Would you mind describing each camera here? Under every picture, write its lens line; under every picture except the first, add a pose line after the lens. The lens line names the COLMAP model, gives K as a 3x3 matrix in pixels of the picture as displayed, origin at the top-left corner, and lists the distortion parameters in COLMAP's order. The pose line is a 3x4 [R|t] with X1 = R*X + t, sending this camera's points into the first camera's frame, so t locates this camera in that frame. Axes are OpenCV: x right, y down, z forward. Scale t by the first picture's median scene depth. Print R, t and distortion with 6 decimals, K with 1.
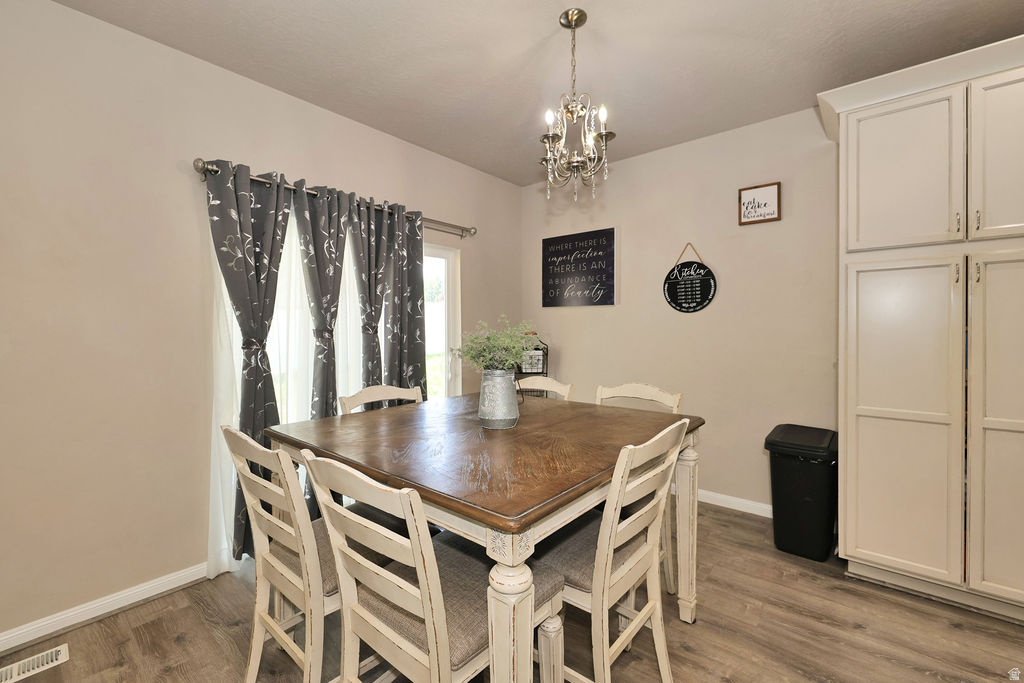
lens RADIAL K [[425.2, 0, 512.9], [0, 425.2, 340.9], [0, 0, 1]] dist [-0.004100, 0.000227]
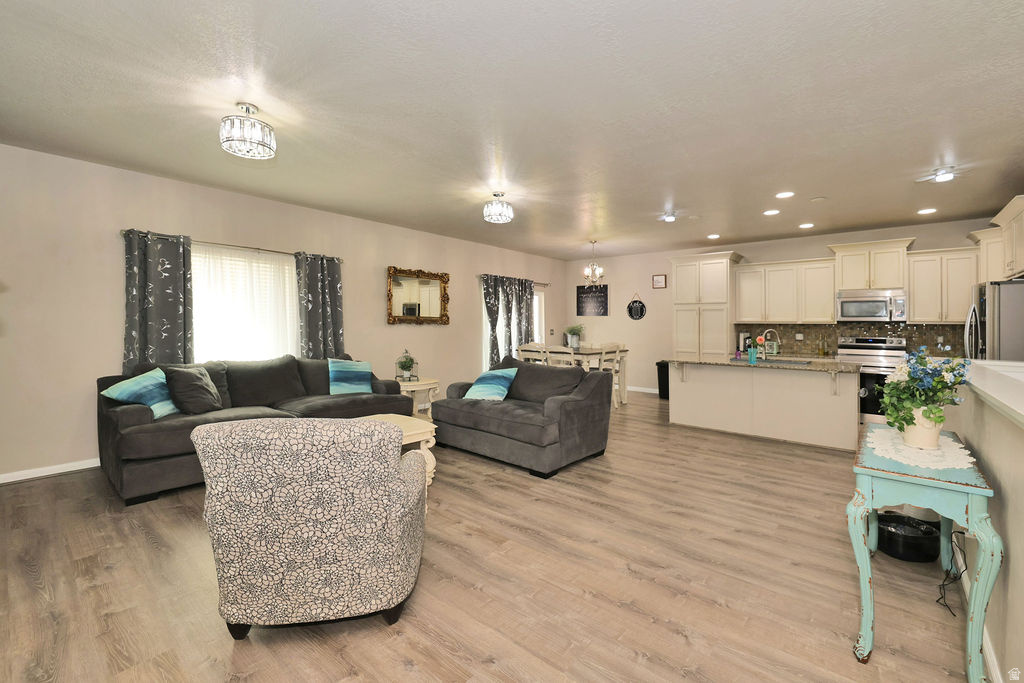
lens RADIAL K [[425.2, 0, 512.1], [0, 425.2, 326.9], [0, 0, 1]] dist [-0.004100, 0.000227]
pose [[0.999868, 0.012350, -0.010534, -0.392162], [-0.012565, 0.999709, -0.020602, 0.049301], [0.010277, 0.020731, 0.999732, -1.989576]]
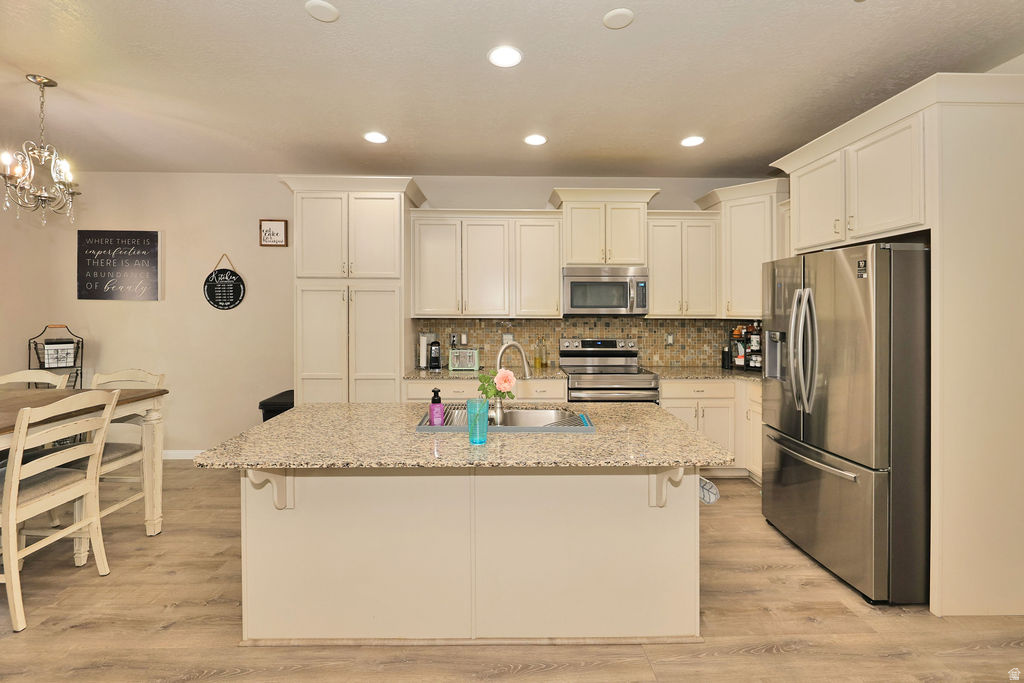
lens RADIAL K [[425.2, 0, 506.8], [0, 425.2, 321.2], [0, 0, 1]] dist [-0.004100, 0.000227]
pose [[0.753566, -0.003933, 0.657360, 0.269621], [0.008773, 0.999953, -0.004074, -0.024991], [-0.657314, 0.008837, 0.753565, -0.606207]]
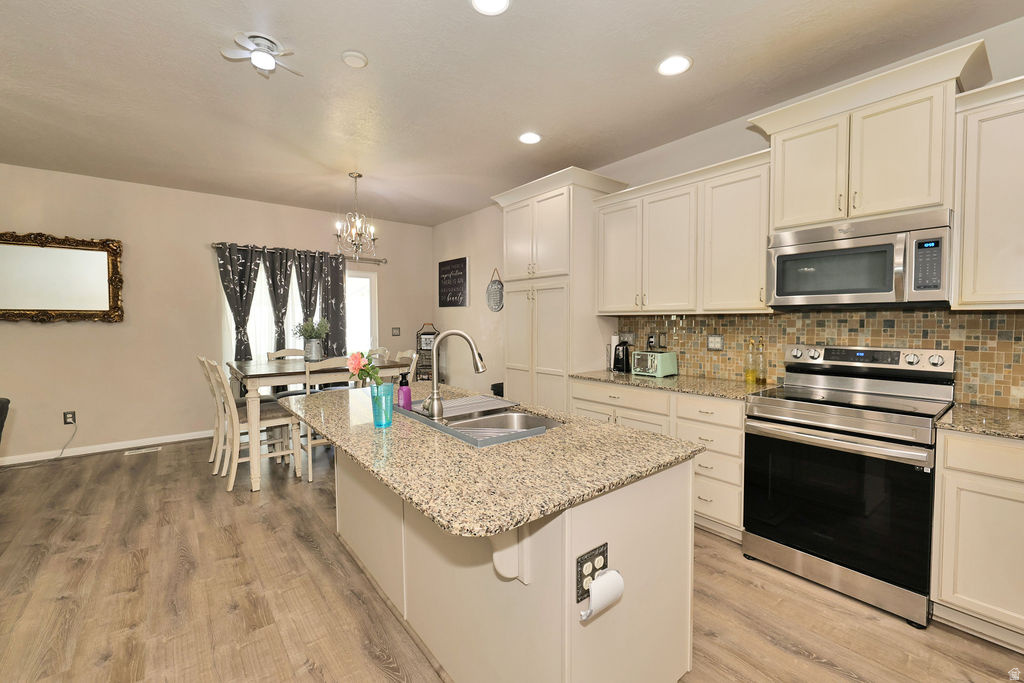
lens RADIAL K [[425.2, 0, 515.6], [0, 425.2, 339.6], [0, 0, 1]] dist [-0.004100, 0.000227]
pose [[0.981435, 0.012438, -0.191393, 0.986465], [-0.008651, 0.999750, 0.020608, 0.006900], [0.191602, -0.018570, 0.981297, -0.695574]]
